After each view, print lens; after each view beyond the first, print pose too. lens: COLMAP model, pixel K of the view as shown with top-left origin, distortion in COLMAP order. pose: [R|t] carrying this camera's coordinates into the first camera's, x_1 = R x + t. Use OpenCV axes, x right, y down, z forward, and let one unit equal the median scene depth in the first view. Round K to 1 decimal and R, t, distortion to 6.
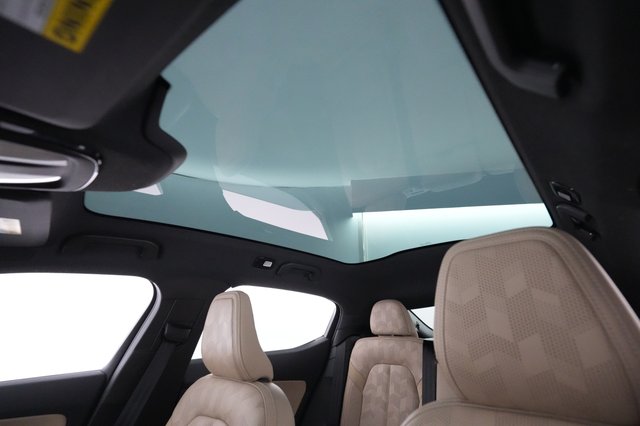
lens RADIAL K [[313.6, 0, 320.4], [0, 313.6, 212.5], [0, 0, 1]] dist [0.001126, -0.000483]
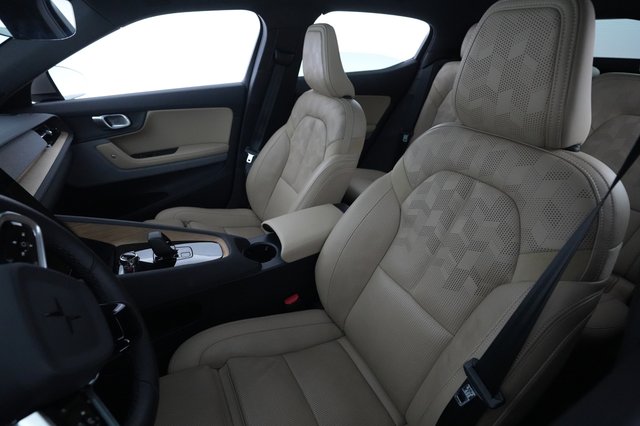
lens RADIAL K [[313.6, 0, 323.0], [0, 313.6, 215.5], [0, 0, 1]] dist [0.001126, -0.000483]
pose [[0.952227, 0.169574, -0.253984, 0.147564], [0.087491, 0.645331, 0.758876, -0.178551], [0.292589, -0.744844, 0.599666, -0.237872]]
